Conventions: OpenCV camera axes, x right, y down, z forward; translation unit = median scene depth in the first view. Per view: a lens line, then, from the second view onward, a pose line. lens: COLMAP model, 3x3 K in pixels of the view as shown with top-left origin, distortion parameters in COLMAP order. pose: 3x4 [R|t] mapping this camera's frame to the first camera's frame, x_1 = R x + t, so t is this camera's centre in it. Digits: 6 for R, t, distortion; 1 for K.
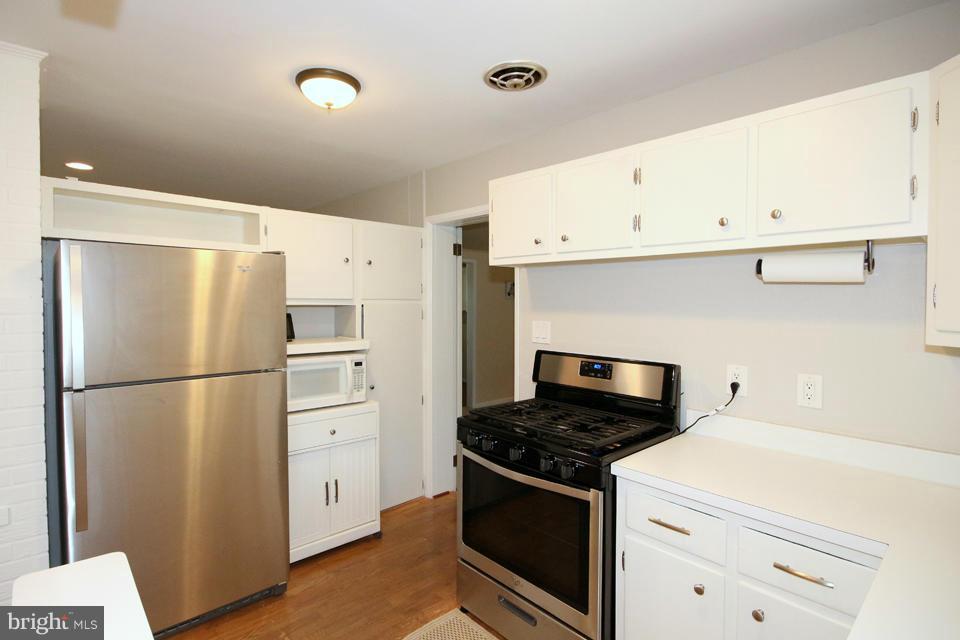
lens RADIAL K [[477.6, 0, 466.6], [0, 477.6, 315.1], [0, 0, 1]] dist [0.001274, 0.000311]
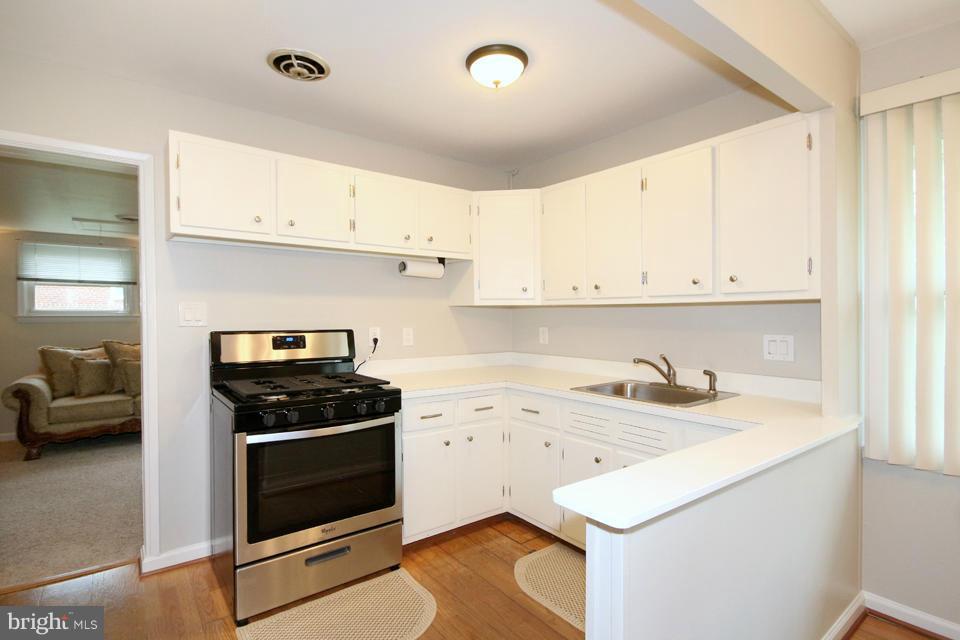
lens RADIAL K [[461.5, 0, 432.5], [0, 461.5, 316.1], [0, 0, 1]] dist [-0.000298, 0.000022]
pose [[0.133149, -0.013310, 0.991007, -0.730682], [0.024396, 0.999651, 0.010148, 0.046122], [-0.990796, 0.022825, 0.133427, 0.481762]]
